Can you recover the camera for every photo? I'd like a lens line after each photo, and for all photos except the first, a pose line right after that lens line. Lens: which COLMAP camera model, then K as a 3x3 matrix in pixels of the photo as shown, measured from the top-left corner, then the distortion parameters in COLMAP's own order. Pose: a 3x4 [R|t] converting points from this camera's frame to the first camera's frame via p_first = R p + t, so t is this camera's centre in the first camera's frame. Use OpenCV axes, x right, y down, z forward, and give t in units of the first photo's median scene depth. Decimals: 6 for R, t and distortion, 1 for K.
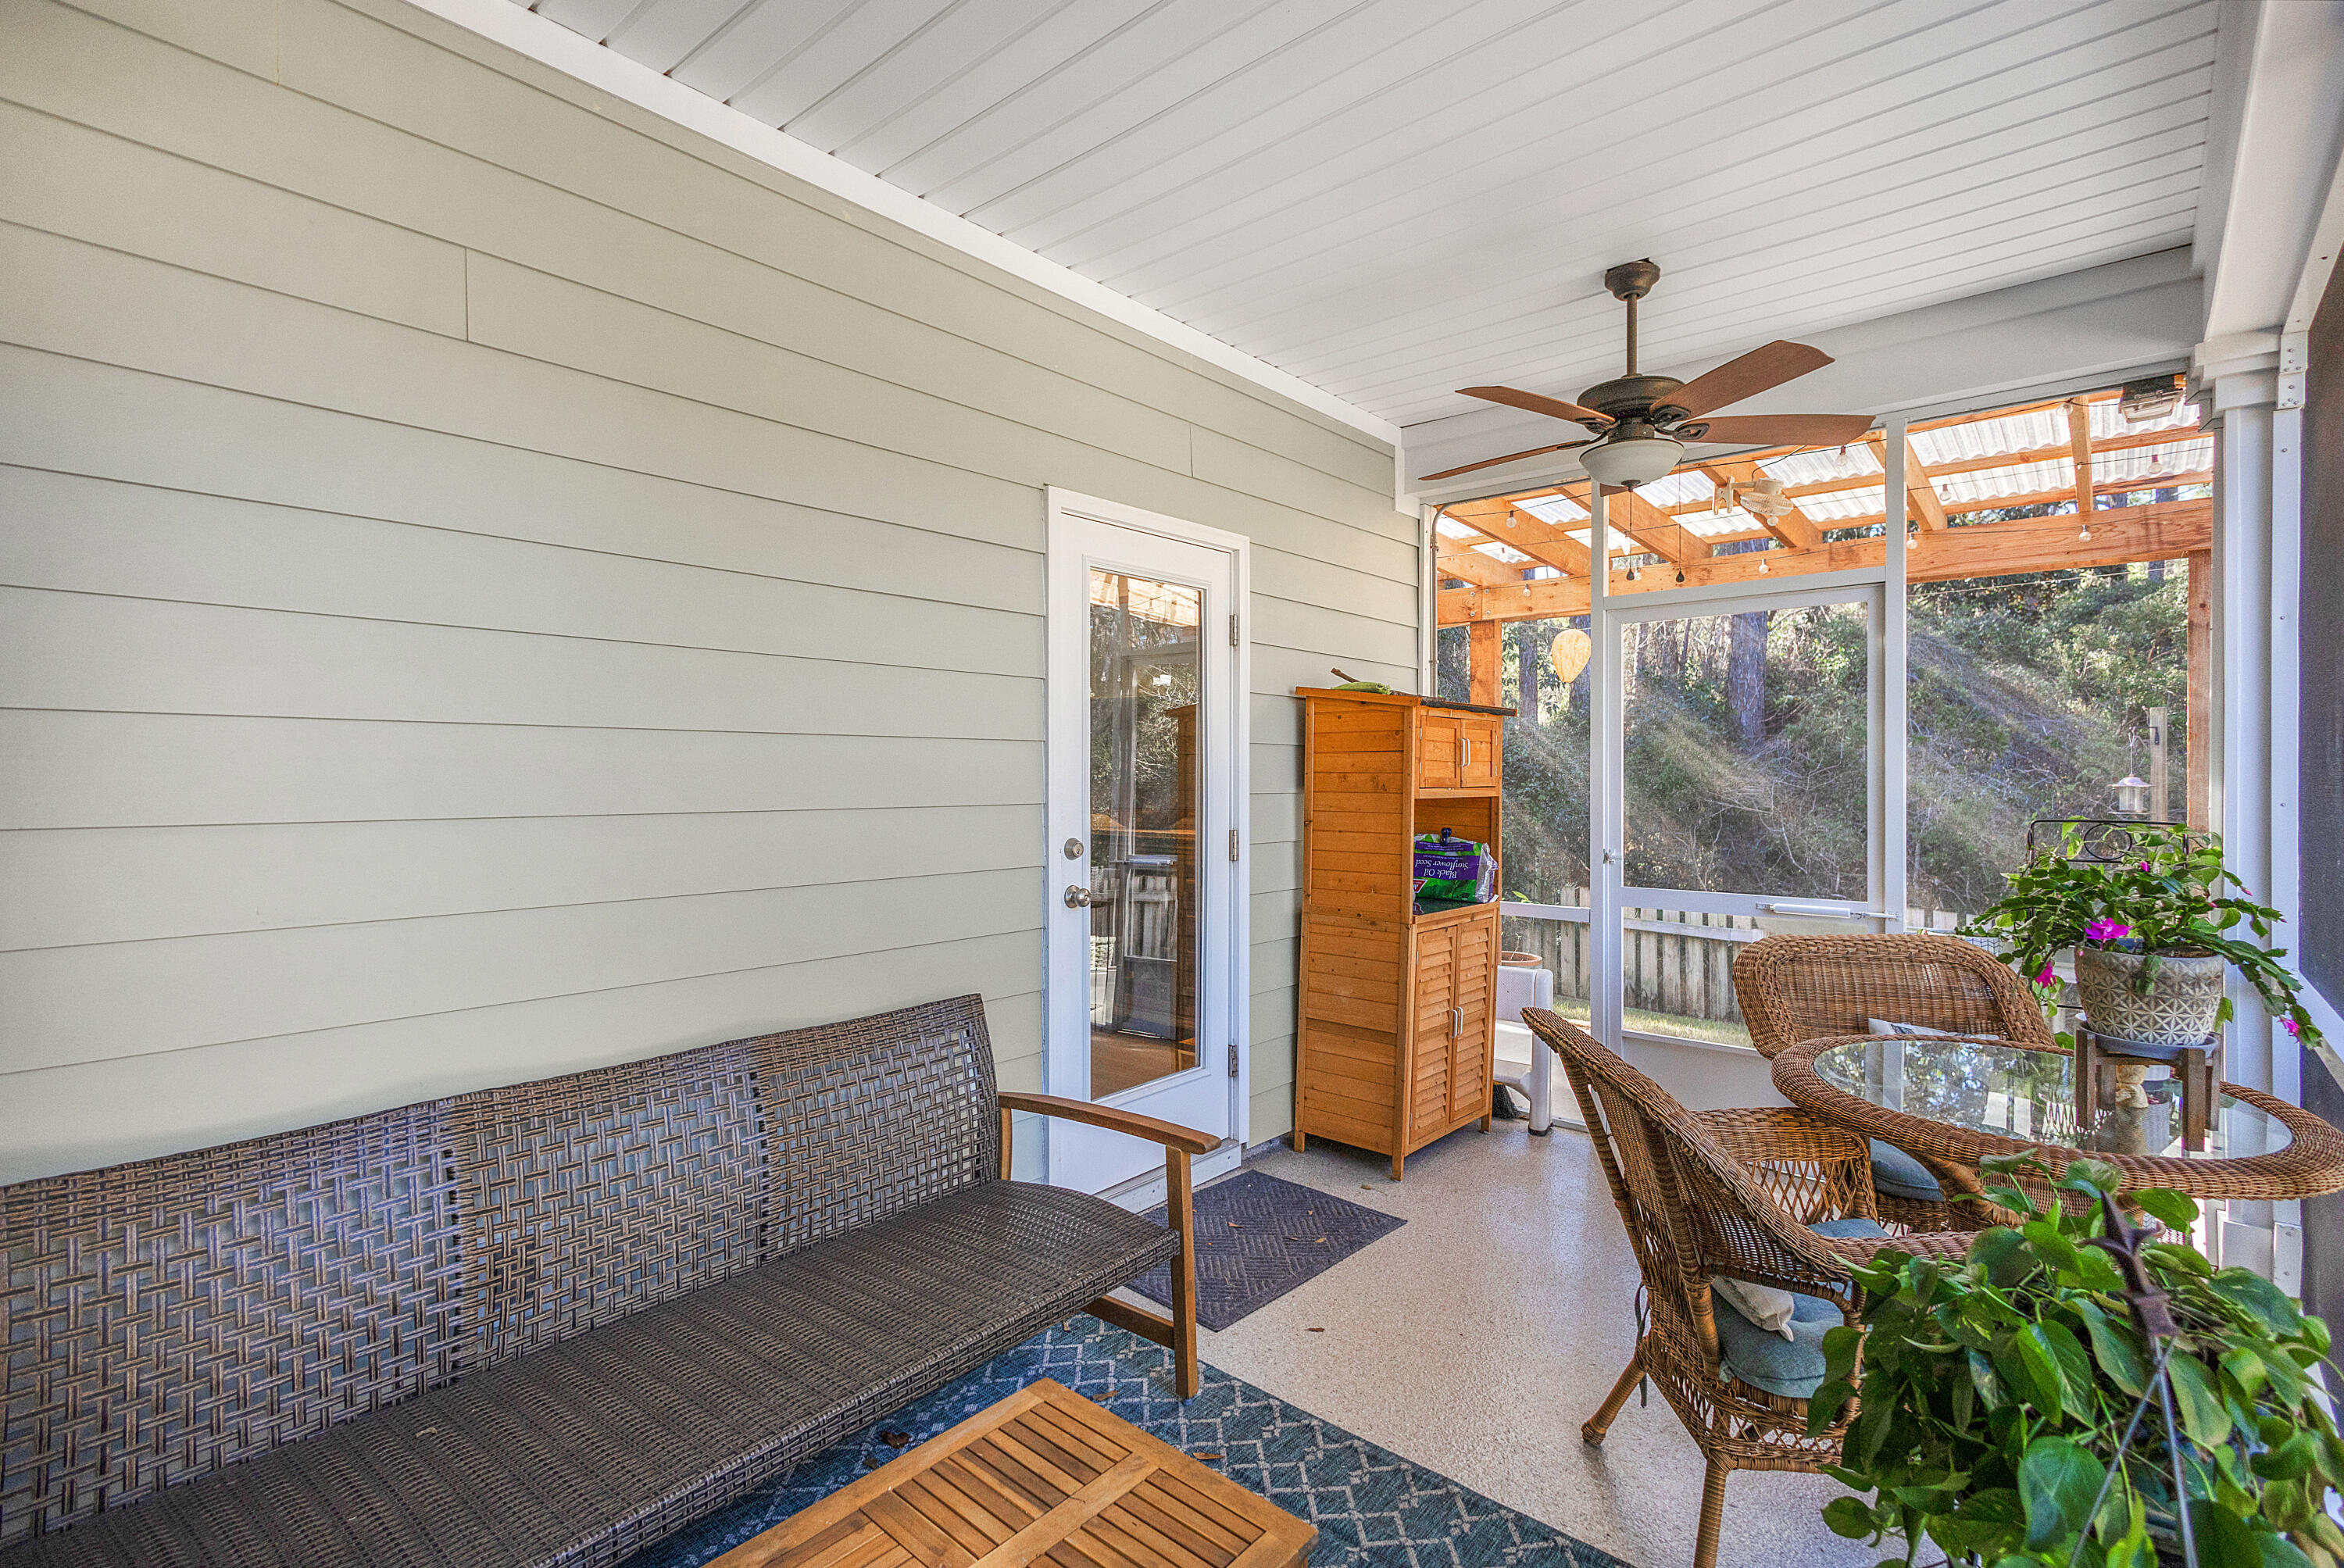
lens RADIAL K [[1092.2, 0, 1181.8], [0, 1092.2, 756.2], [0, 0, 1]] dist [-0.001344, -0.000480]
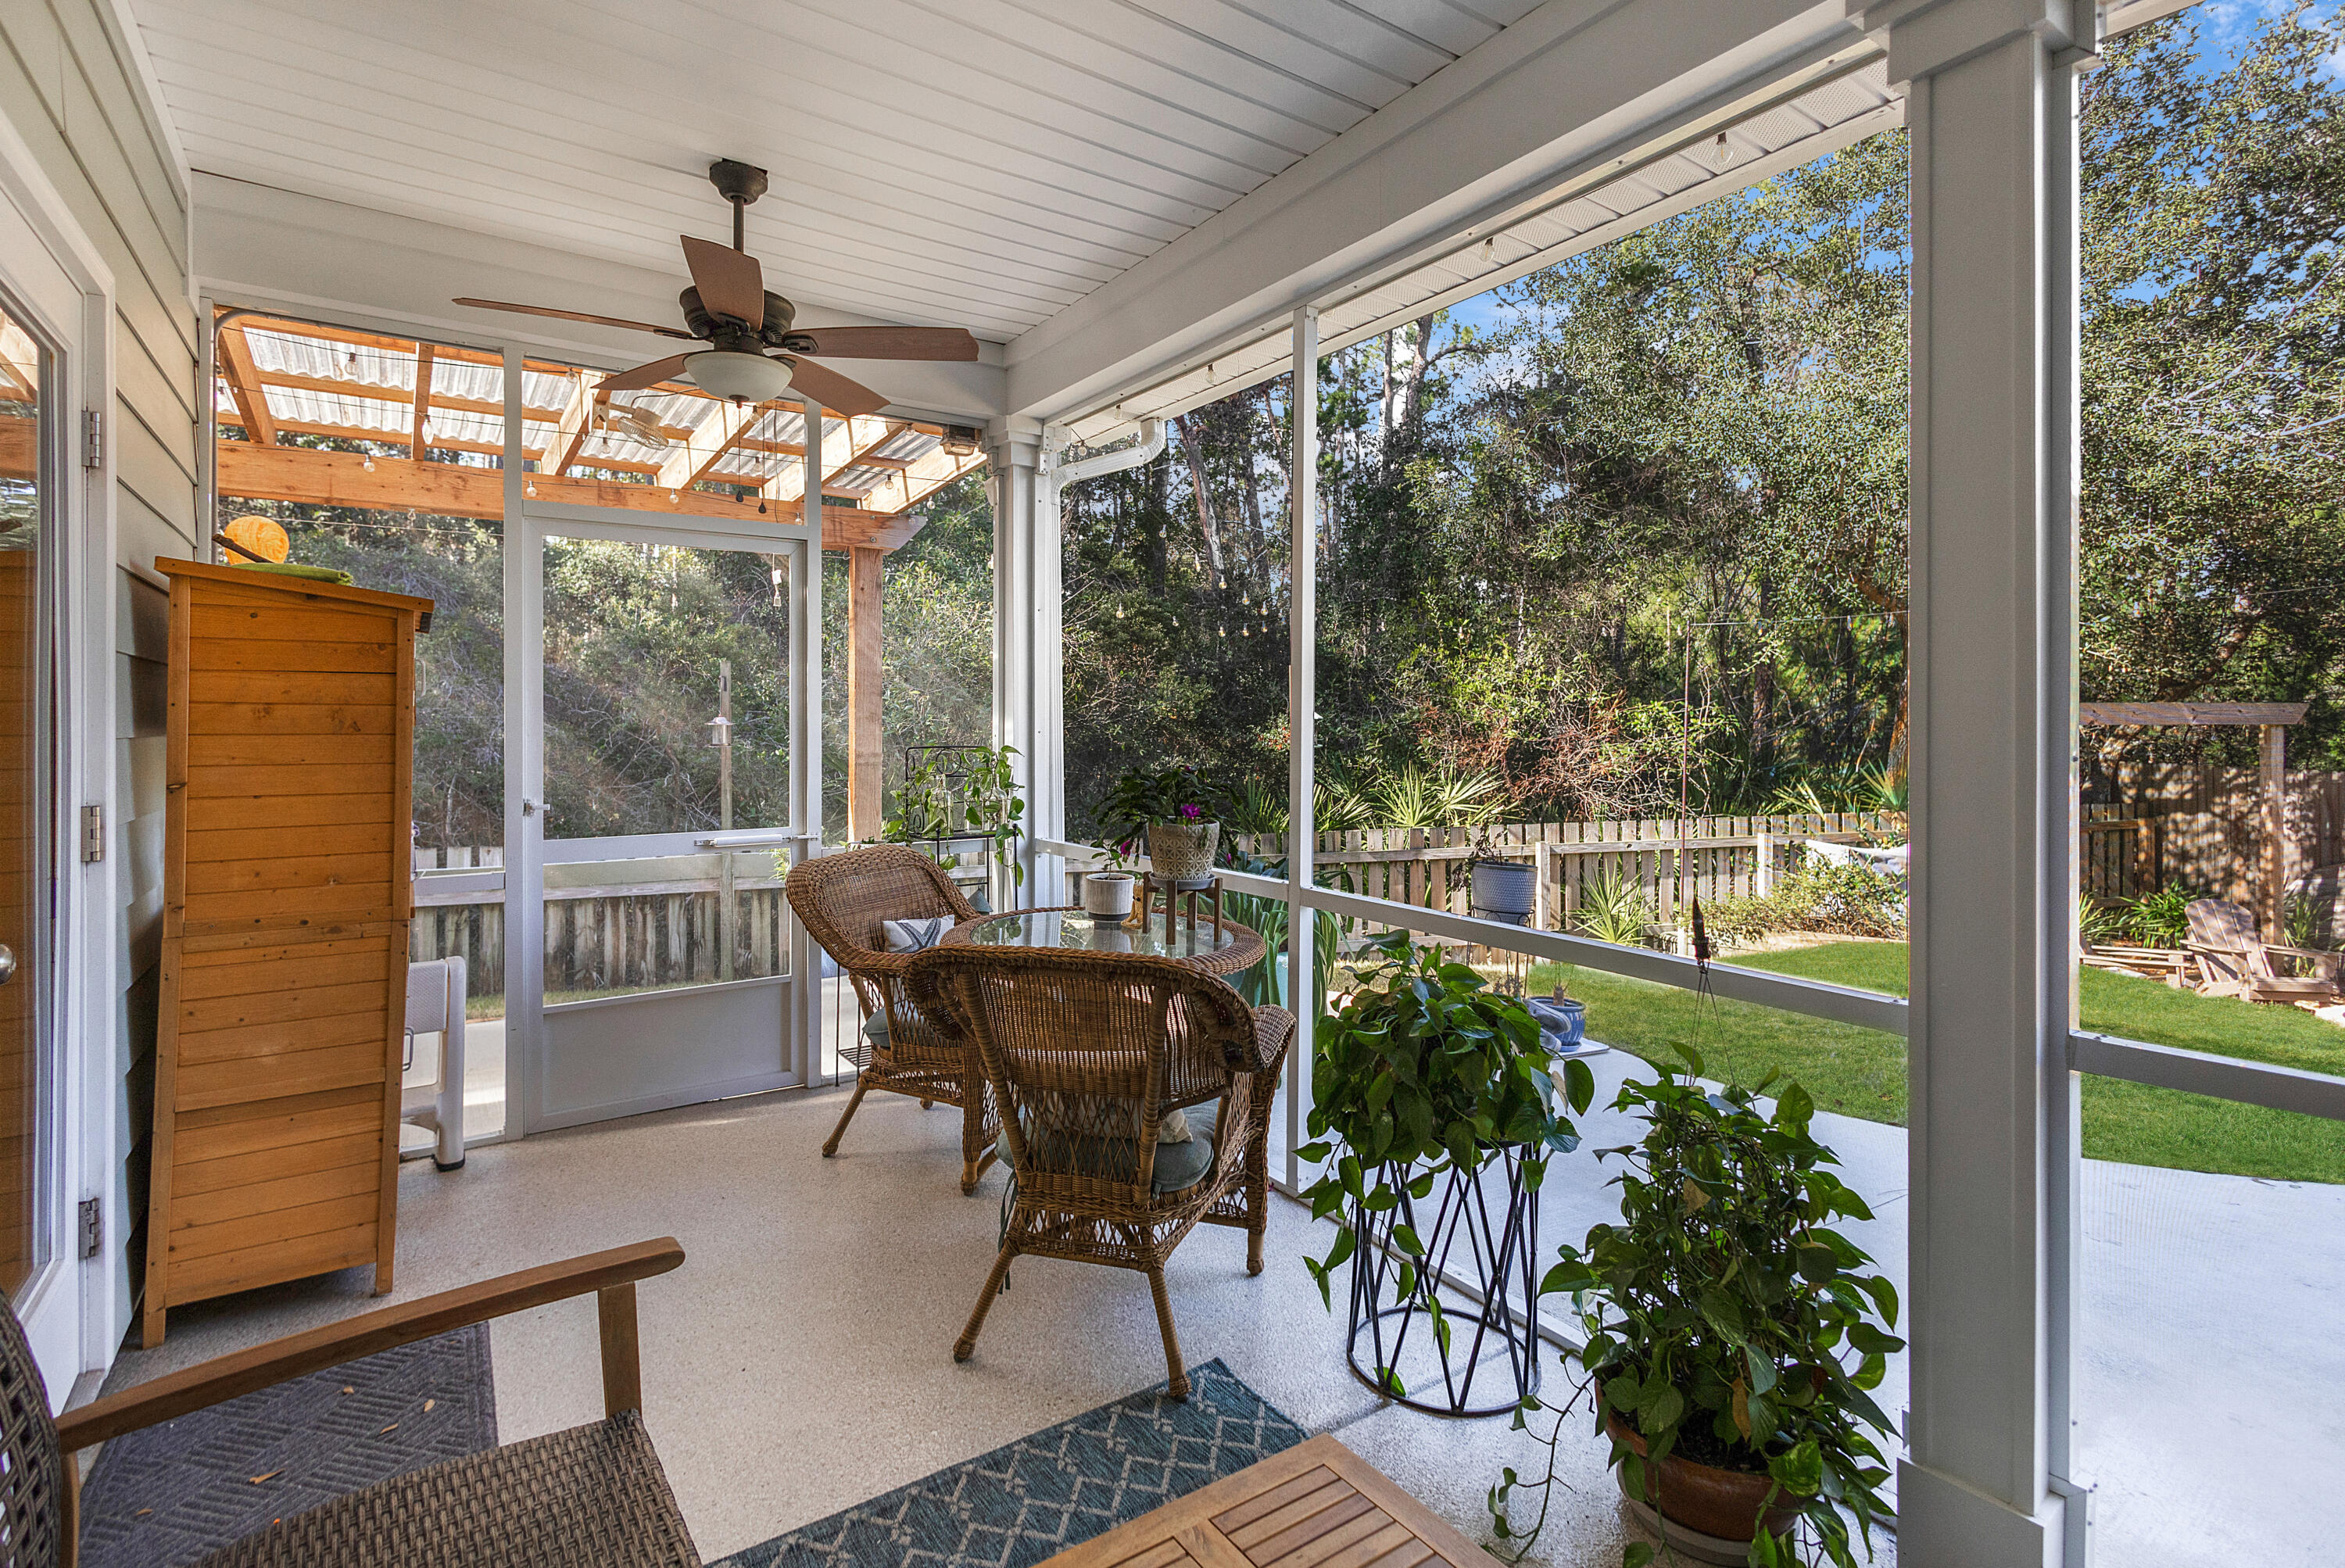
lens RADIAL K [[1115.4, 0, 1181.2], [0, 1115.4, 714.7], [0, 0, 1]] dist [0.000359, 0.000077]
pose [[0.235255, 0.003278, 0.971928, -0.353238], [-0.021354, 0.999770, 0.001797, 0.009033], [-0.971699, -0.021177, 0.235271, 0.329167]]
